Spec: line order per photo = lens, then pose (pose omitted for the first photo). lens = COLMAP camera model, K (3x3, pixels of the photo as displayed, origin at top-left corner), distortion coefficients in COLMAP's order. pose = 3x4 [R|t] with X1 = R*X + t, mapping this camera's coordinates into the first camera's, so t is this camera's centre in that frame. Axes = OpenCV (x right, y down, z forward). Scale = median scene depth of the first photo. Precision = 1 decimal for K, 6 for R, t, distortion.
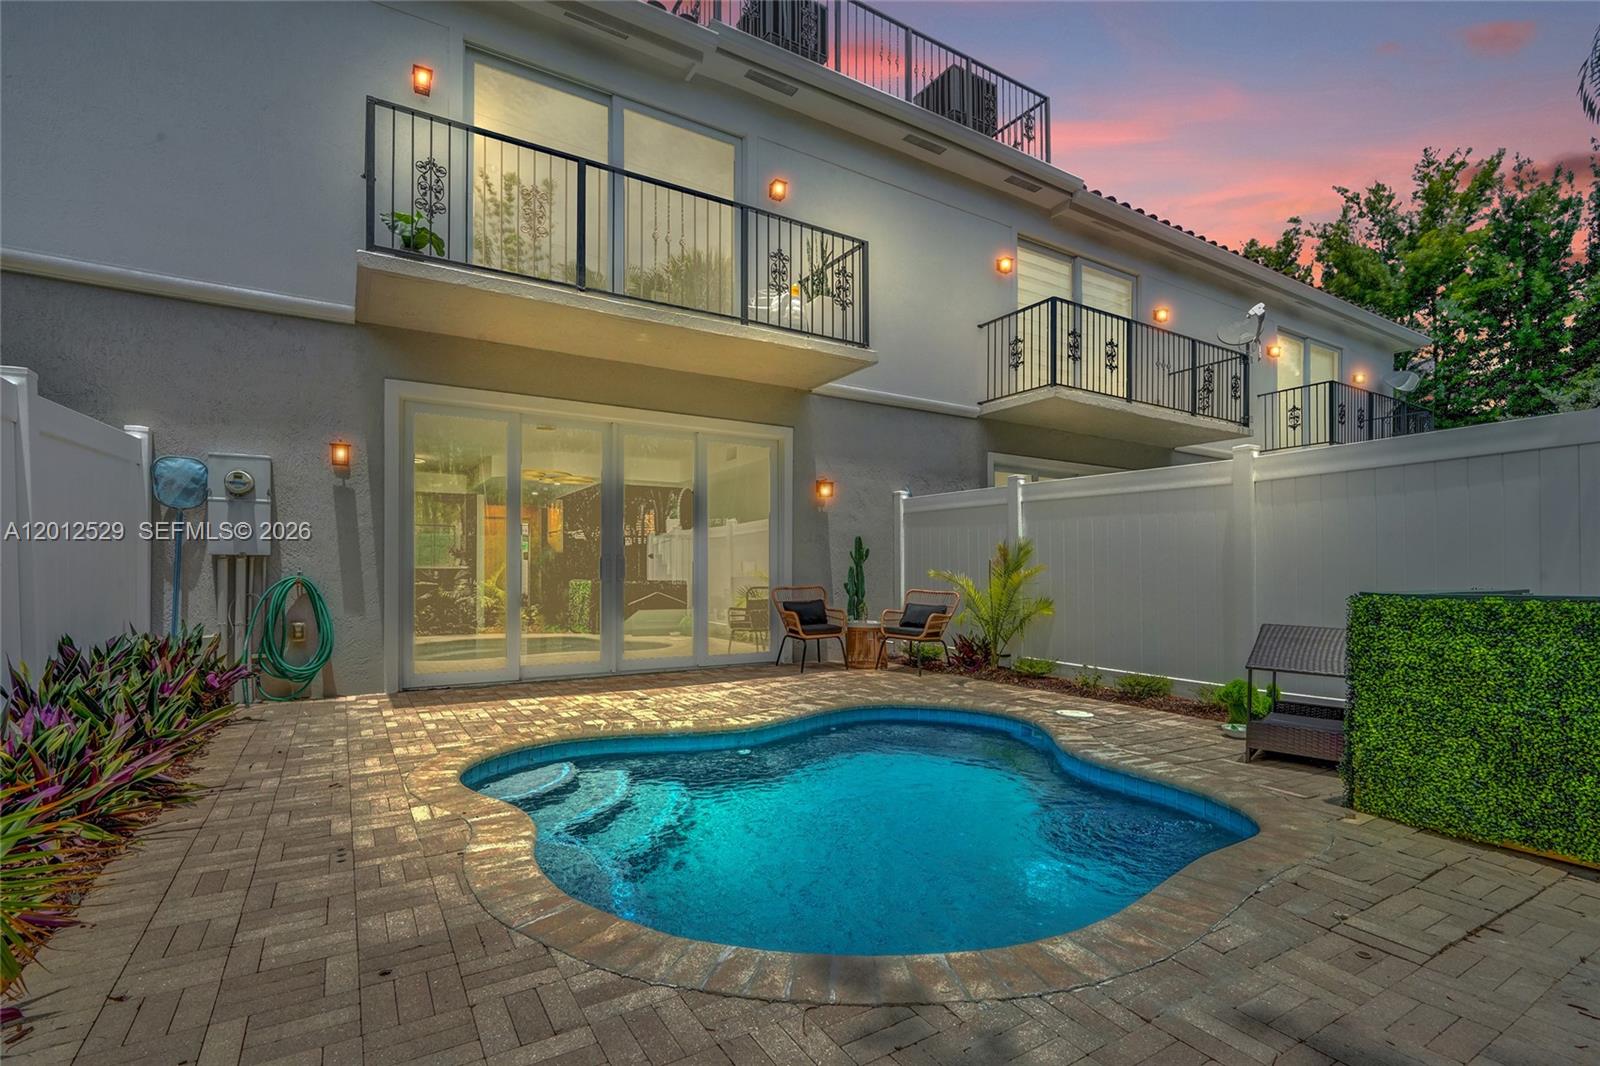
lens RADIAL K [[748.4, 0, 801.3], [0, 748.4, 594.7], [0, 0, 1]] dist [0.001701, -0.000078]
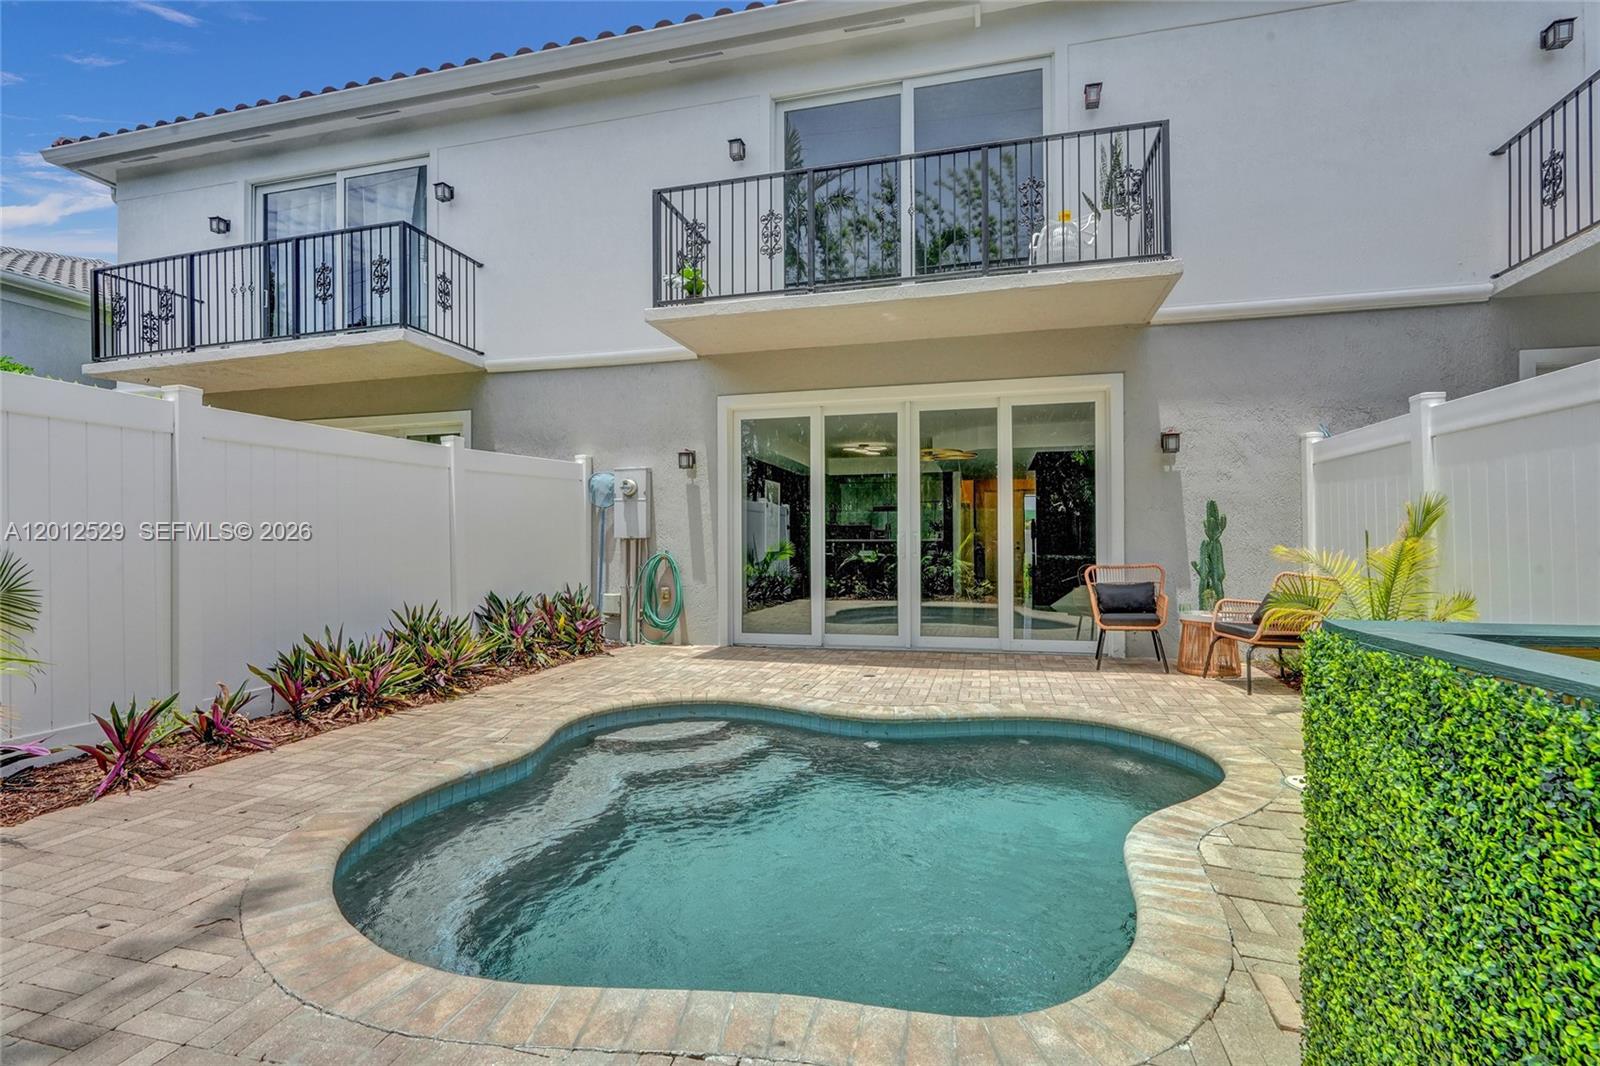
lens RADIAL K [[730.9, 0, 801.2], [0, 730.9, 540.9], [0, 0, 1]] dist [0.003952, 0.000246]
pose [[0.696637, -0.013985, -0.717287, 0.438533], [-0.016908, 0.999212, -0.035903, -0.004129], [0.717224, 0.037139, 0.695852, 0.262767]]
